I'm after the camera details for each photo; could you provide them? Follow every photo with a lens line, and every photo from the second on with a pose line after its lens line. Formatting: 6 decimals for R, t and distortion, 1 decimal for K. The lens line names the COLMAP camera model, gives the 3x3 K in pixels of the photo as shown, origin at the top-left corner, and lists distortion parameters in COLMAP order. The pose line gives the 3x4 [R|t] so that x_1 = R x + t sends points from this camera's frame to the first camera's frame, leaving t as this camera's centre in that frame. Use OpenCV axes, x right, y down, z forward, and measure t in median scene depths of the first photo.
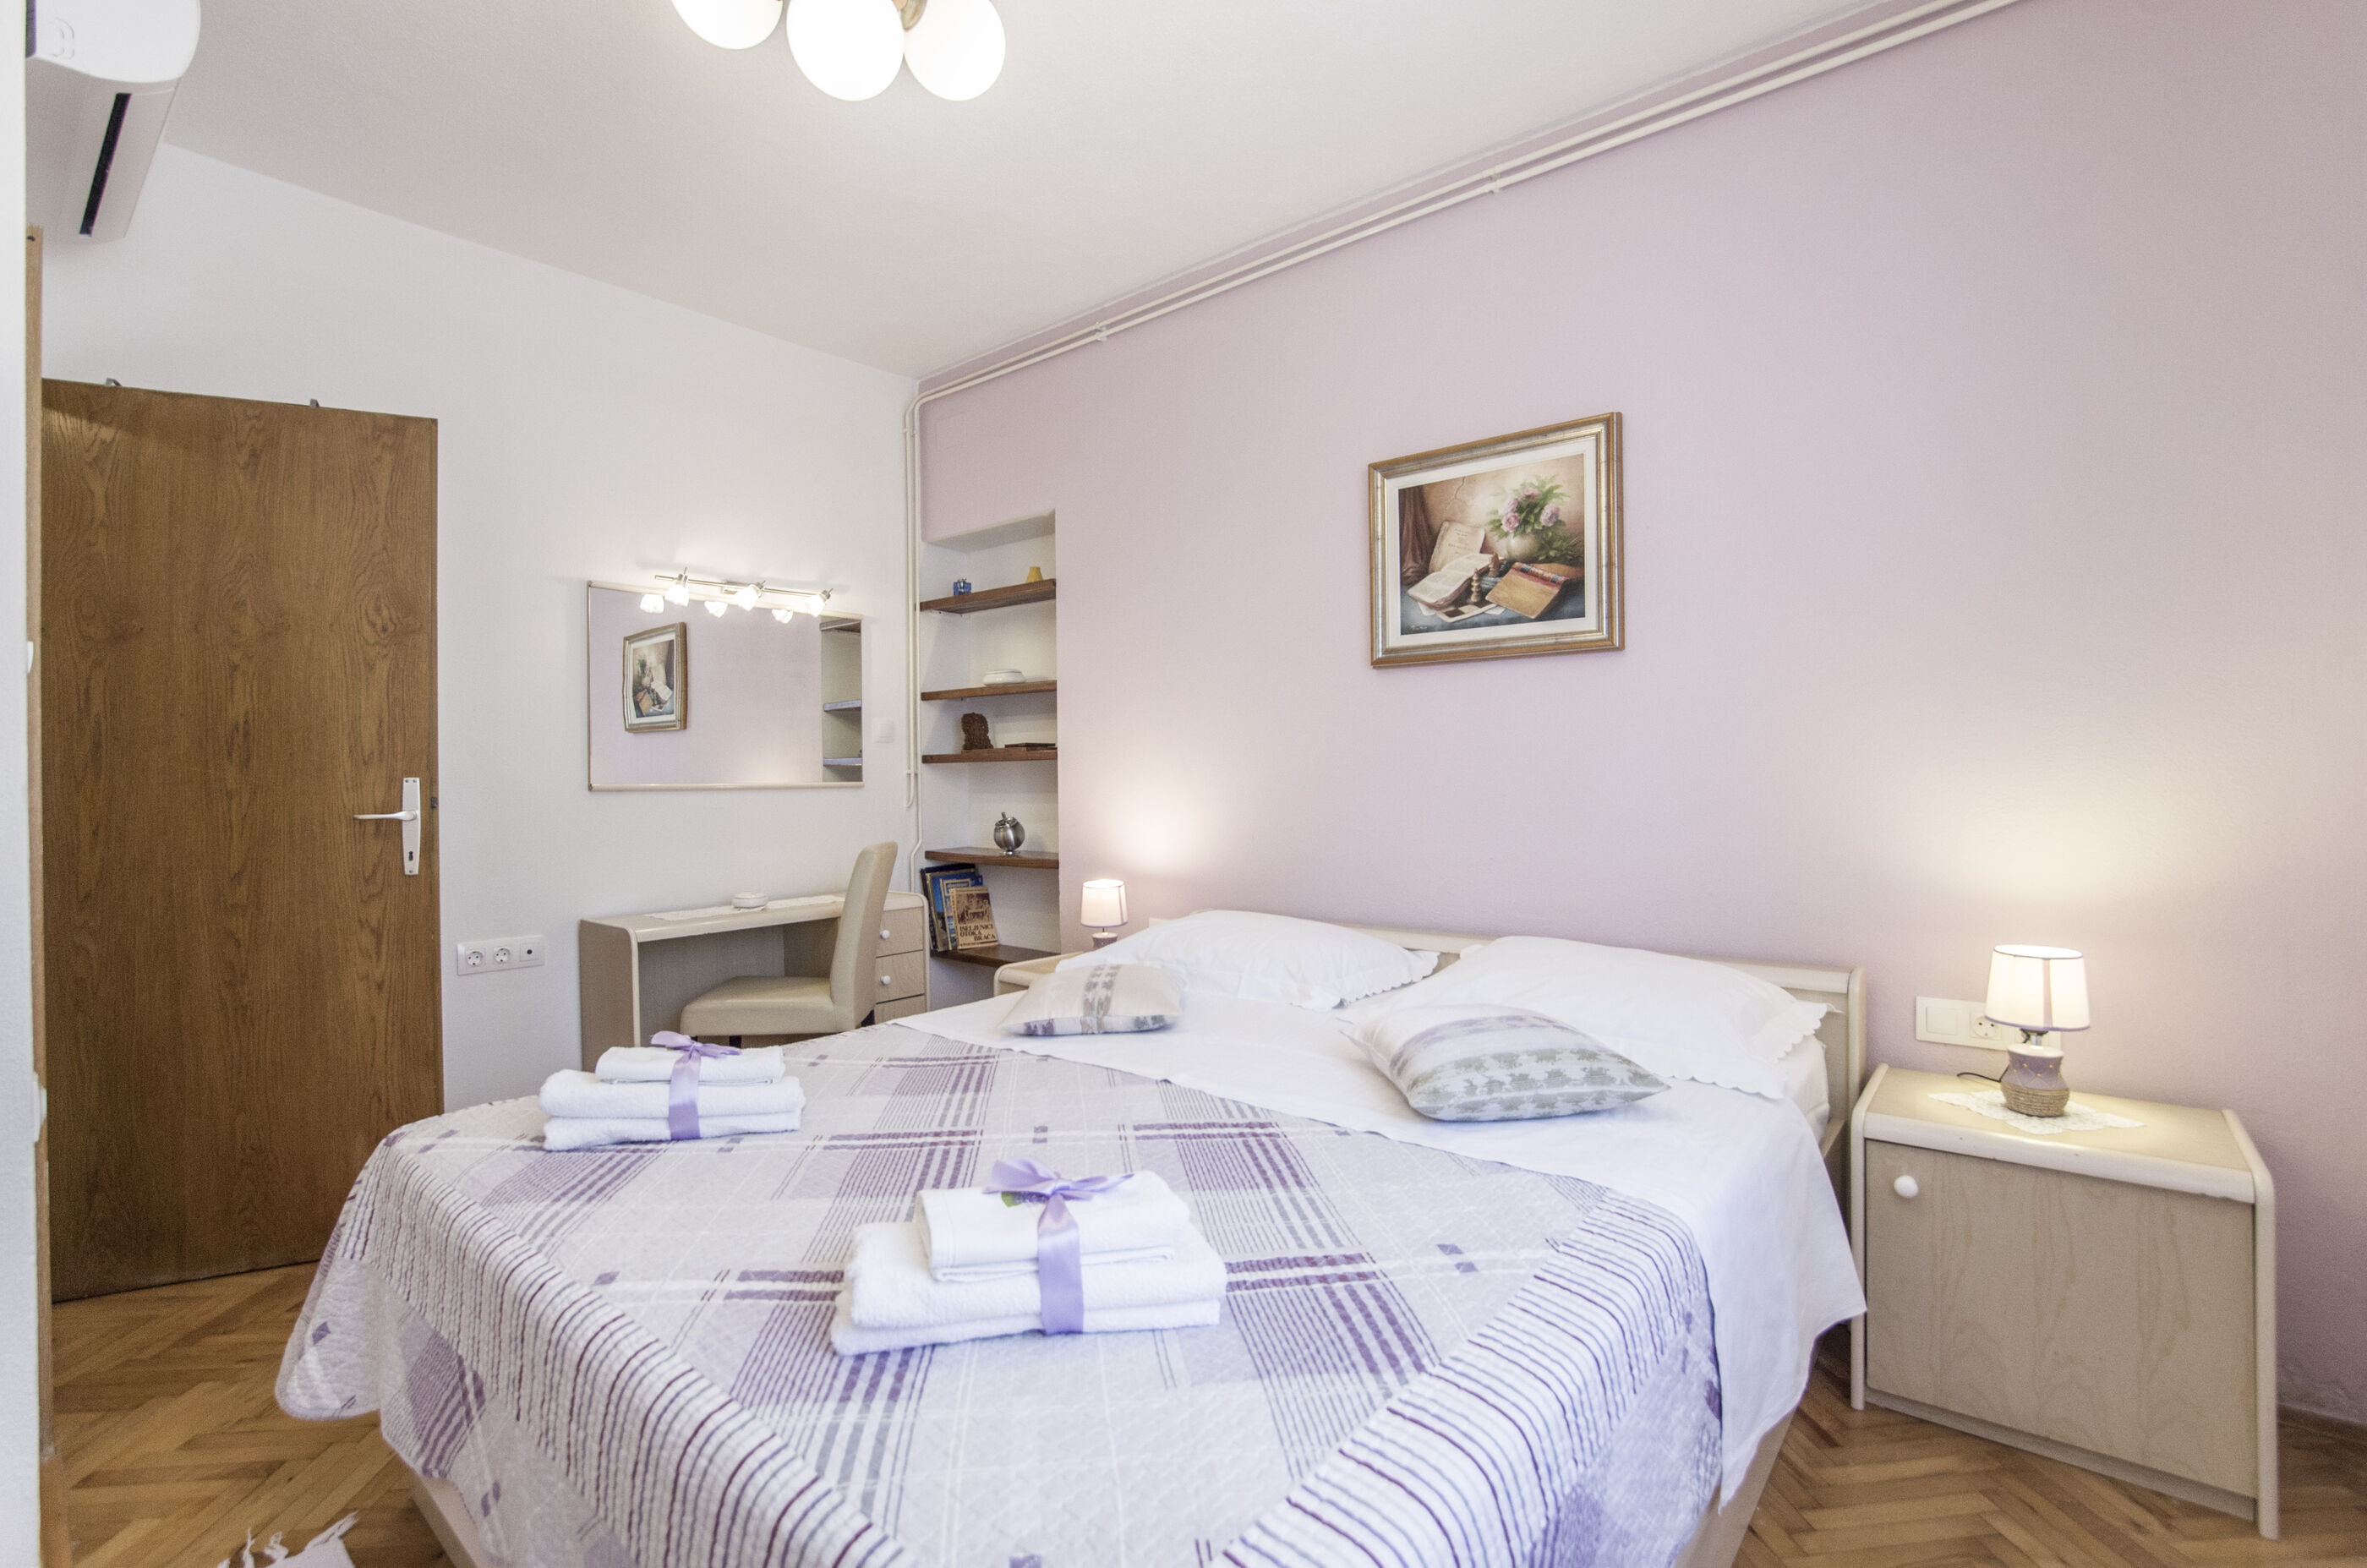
lens RADIAL K [[1047.0, 0, 1173.1], [0, 1047.0, 770.6], [0, 0, 1]] dist [-0.026889, -0.000324]
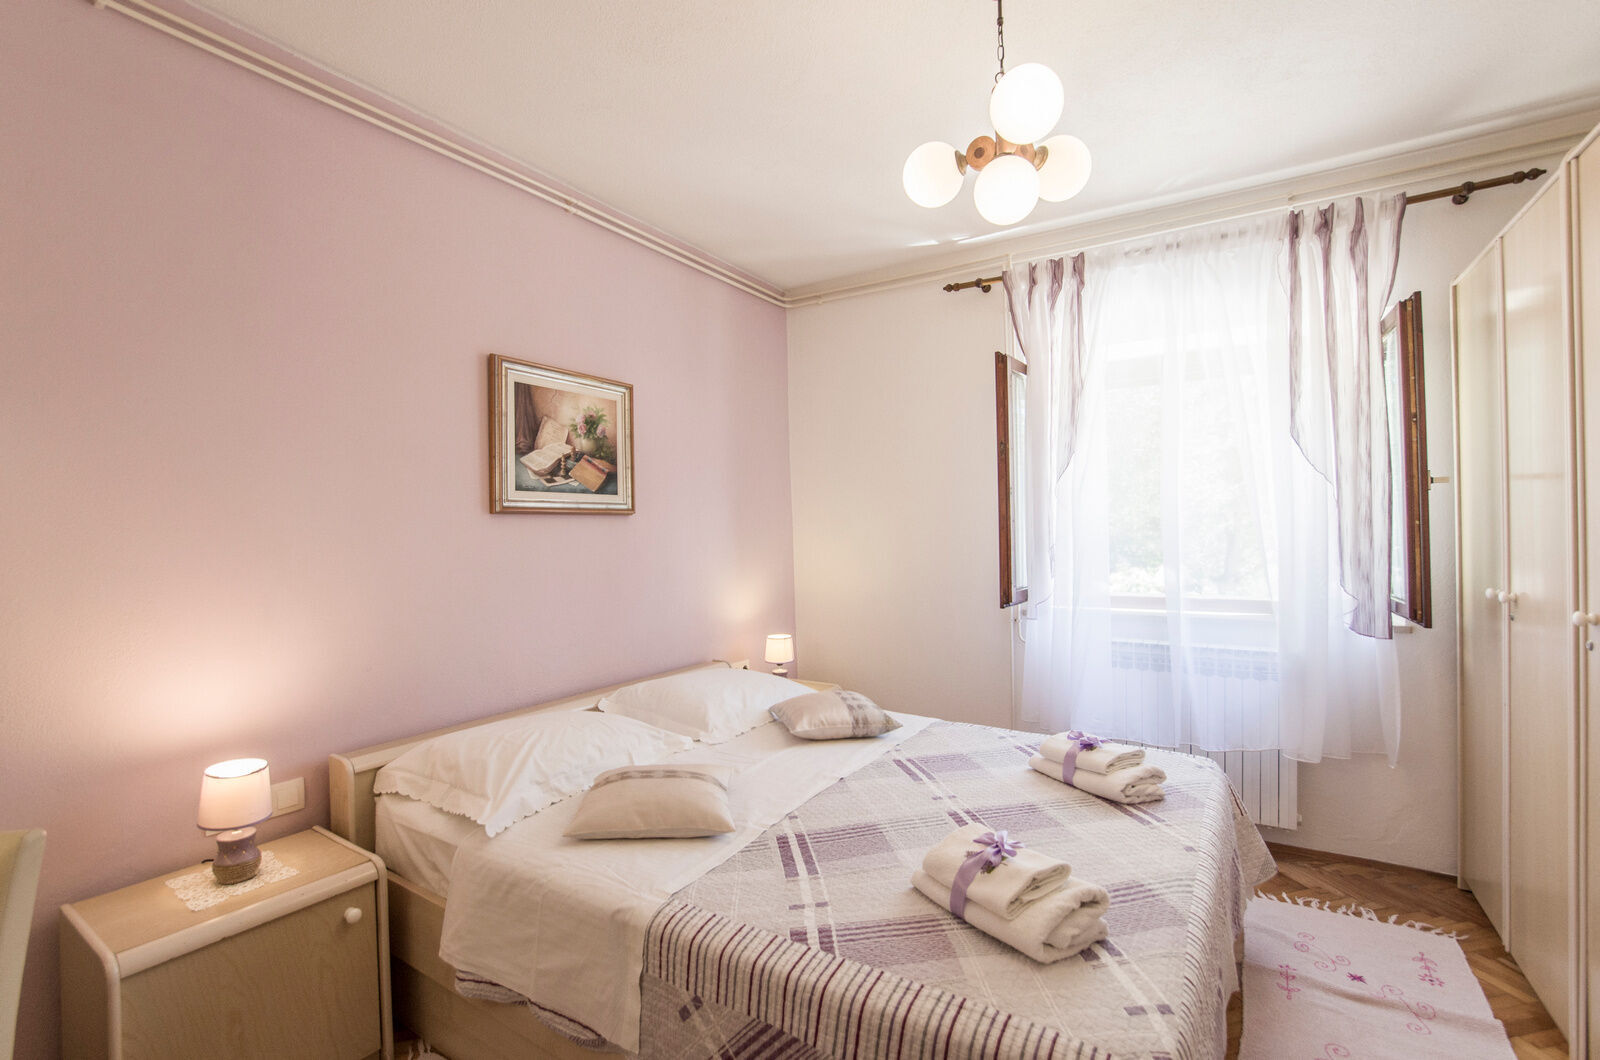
lens RADIAL K [[707.7, 0, 792.2], [0, 707.7, 534.8], [0, 0, 1]] dist [-0.026889, -0.000324]
pose [[-0.106408, 0.005185, 0.994309, -0.764091], [0.013811, 0.999898, -0.003736, -0.068396], [-0.994227, 0.013335, -0.106469, 0.789830]]
